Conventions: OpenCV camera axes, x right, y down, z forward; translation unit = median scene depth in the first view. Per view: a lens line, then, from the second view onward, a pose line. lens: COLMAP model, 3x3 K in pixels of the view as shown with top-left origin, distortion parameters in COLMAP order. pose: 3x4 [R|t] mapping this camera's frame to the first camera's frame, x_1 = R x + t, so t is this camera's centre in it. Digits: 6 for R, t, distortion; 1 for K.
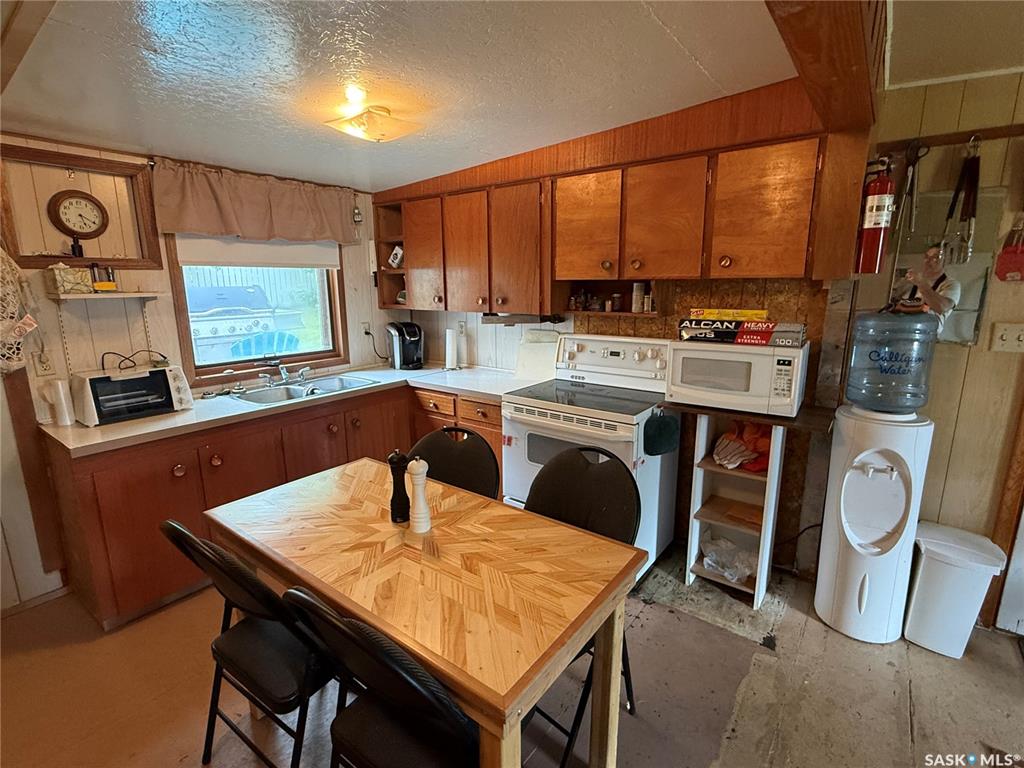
lens RADIAL K [[489.8, 0, 509.9], [0, 489.8, 383.8], [0, 0, 1]] dist [-0.000485, 0.000182]
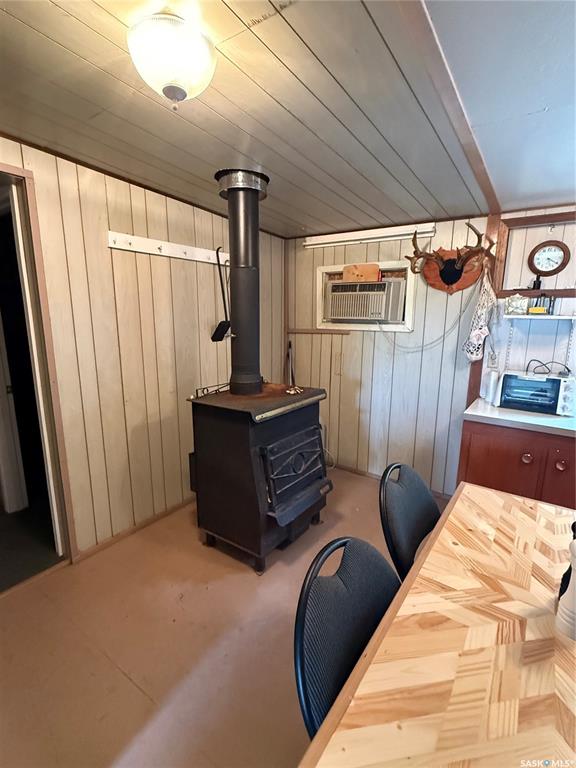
lens RADIAL K [[367.3, 0, 289.1], [0, 367.3, 383.7], [0, 0, 1]] dist [-0.000485, 0.000182]
pose [[0.034019, 0.197391, -0.979734, 0.154815], [-0.219507, 0.957841, 0.185359, -0.038603], [0.975018, 0.208753, 0.075914, 0.268928]]
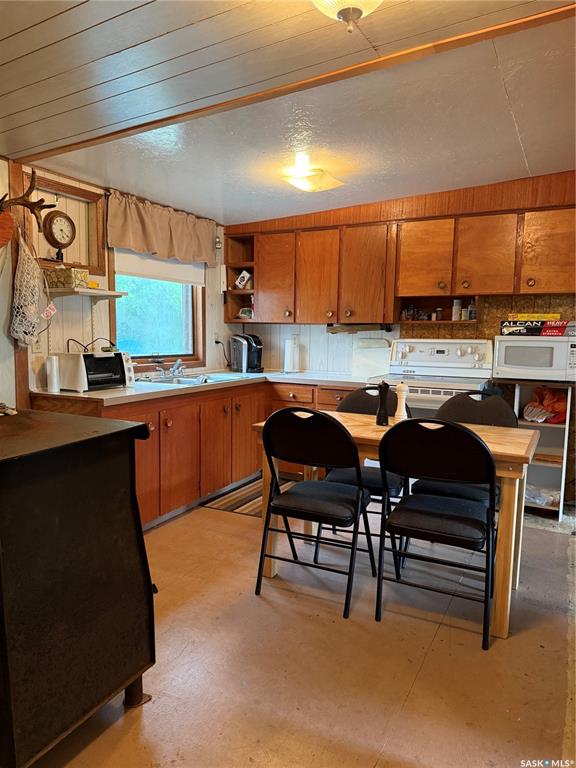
lens RADIAL K [[537.9, 0, 286.7], [0, 537.9, 392.6], [0, 0, 1]] dist [0.160700, -0.295935]
pose [[0.985218, 0.001449, 0.171300, -0.502667], [0.013844, 0.996020, -0.088048, 0.193056], [-0.170746, 0.089118, 0.981277, -0.423126]]
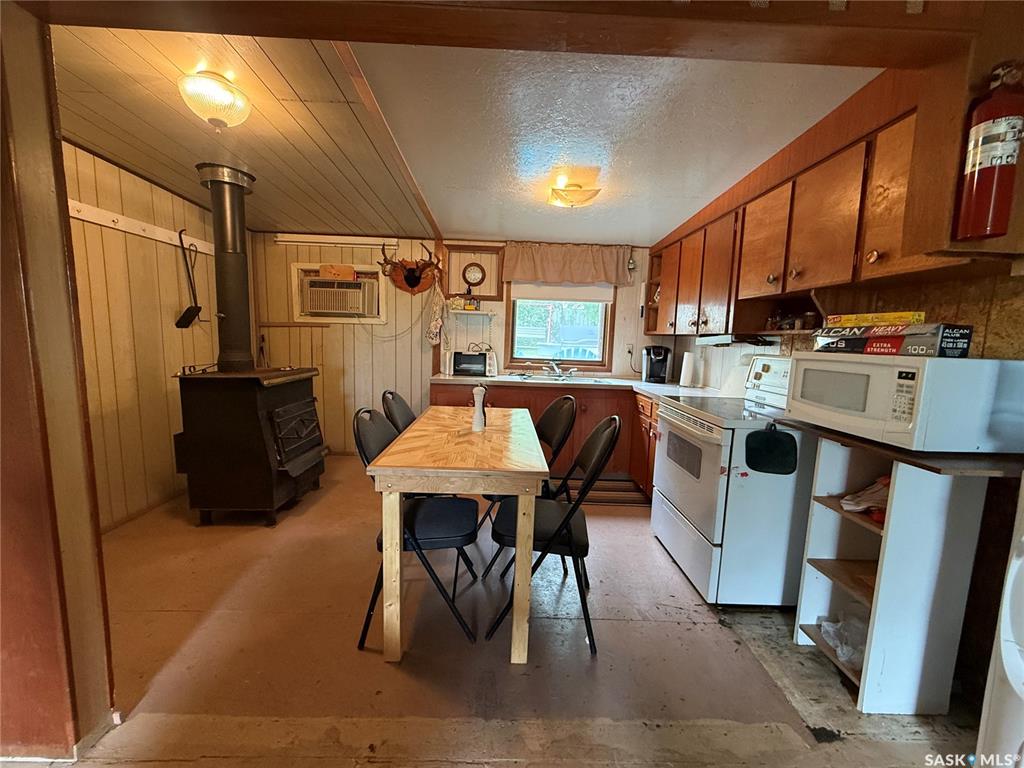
lens RADIAL K [[407.2, 0, 508.1], [0, 407.2, 383.2], [0, 0, 1]] dist [-0.000311, -0.000143]
pose [[0.616783, 0.118995, -0.778087, 0.531541], [-0.199370, 0.979890, -0.008182, 0.075934], [0.761466, 0.160174, 0.628104, 0.110758]]
